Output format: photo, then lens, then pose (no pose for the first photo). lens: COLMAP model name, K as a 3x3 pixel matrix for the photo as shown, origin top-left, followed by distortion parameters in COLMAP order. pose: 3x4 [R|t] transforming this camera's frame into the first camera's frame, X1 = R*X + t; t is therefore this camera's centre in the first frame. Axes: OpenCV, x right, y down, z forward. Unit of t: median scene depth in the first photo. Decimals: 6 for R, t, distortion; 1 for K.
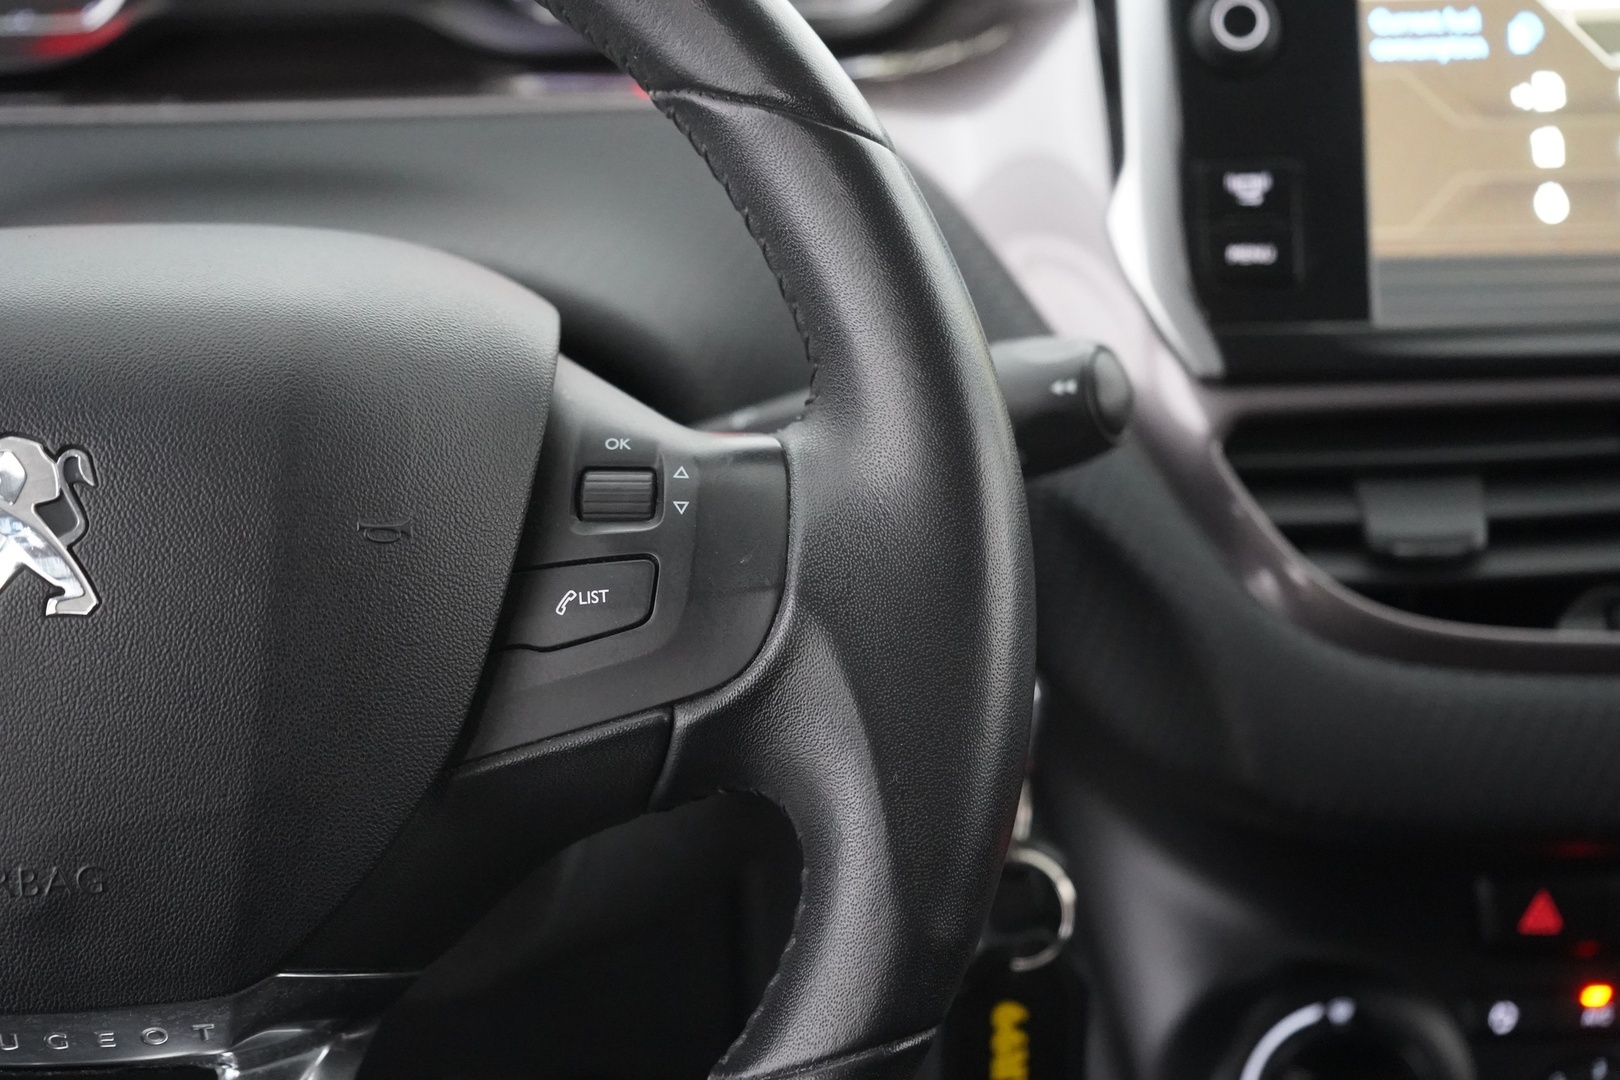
lens RADIAL K [[2740.1, 0, 794.4], [0, 2740.1, 534.3], [0, 0, 1]] dist [-0.032908, 0.000000]
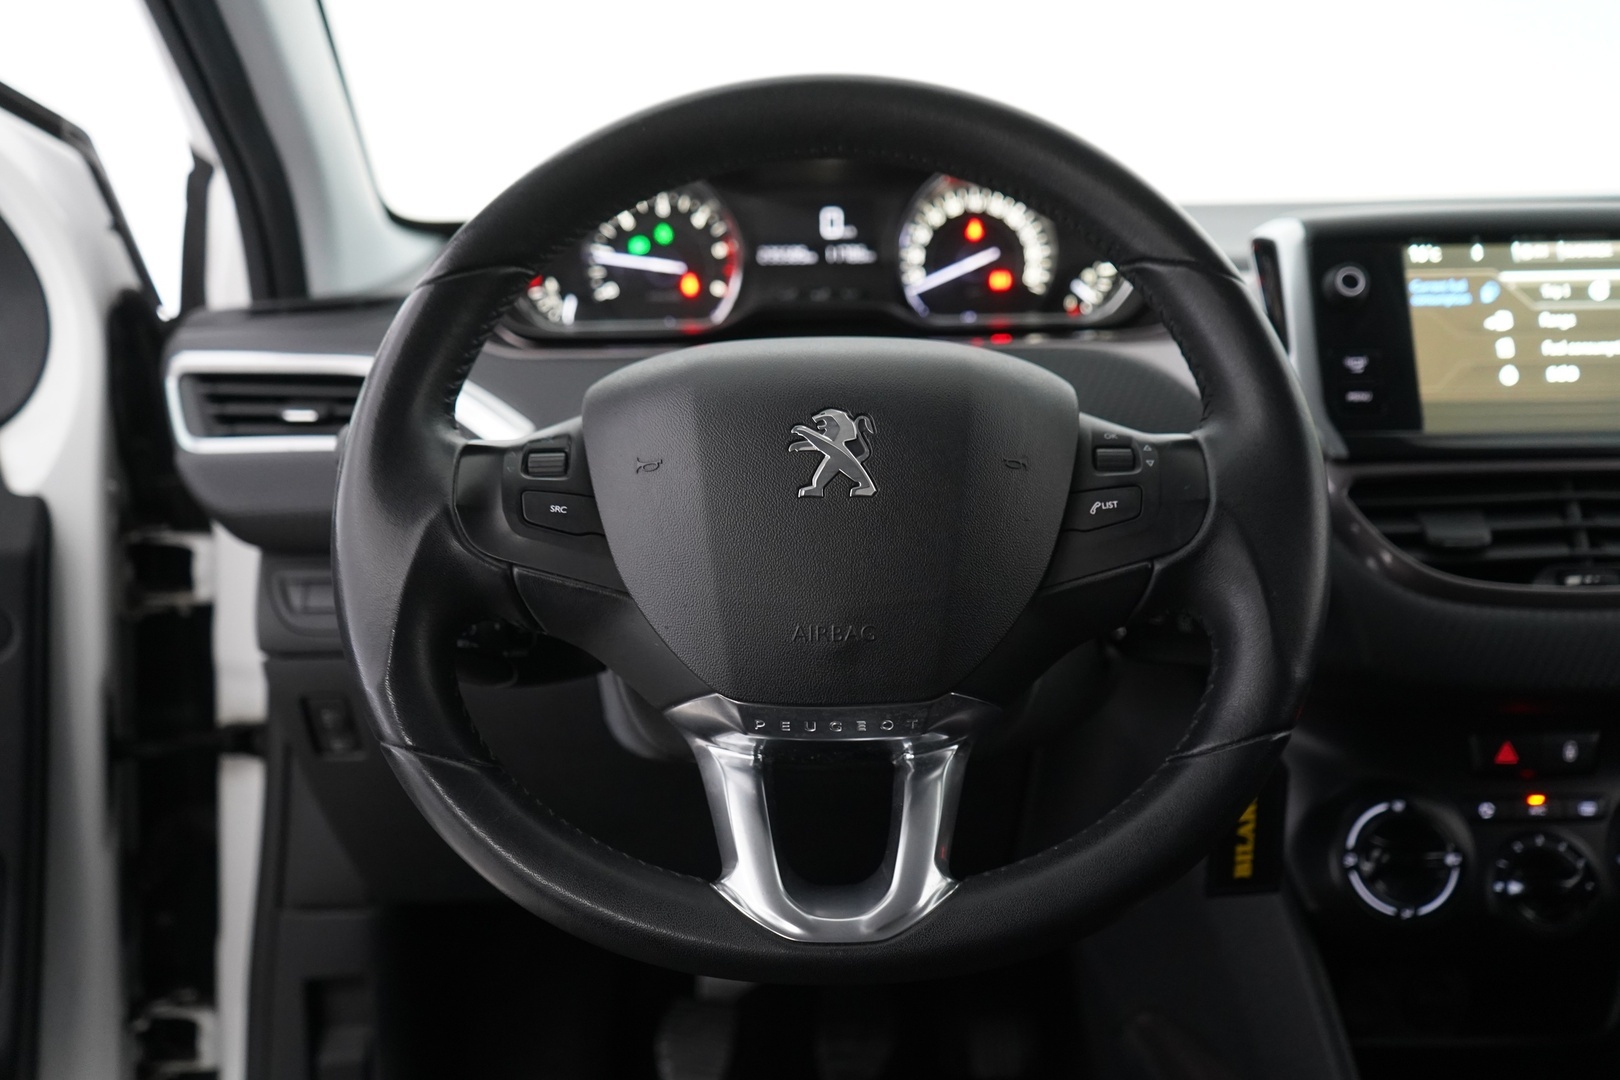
lens RADIAL K [[1422.4, 0, 808.9], [0, 1422.4, 539.0], [0, 0, 1]] dist [-0.001270, -0.006225]
pose [[0.999500, 0.012910, -0.028855, -0.200586], [-0.016701, 0.990671, -0.135249, 0.146014], [0.026839, 0.135663, 0.990391, -0.008383]]
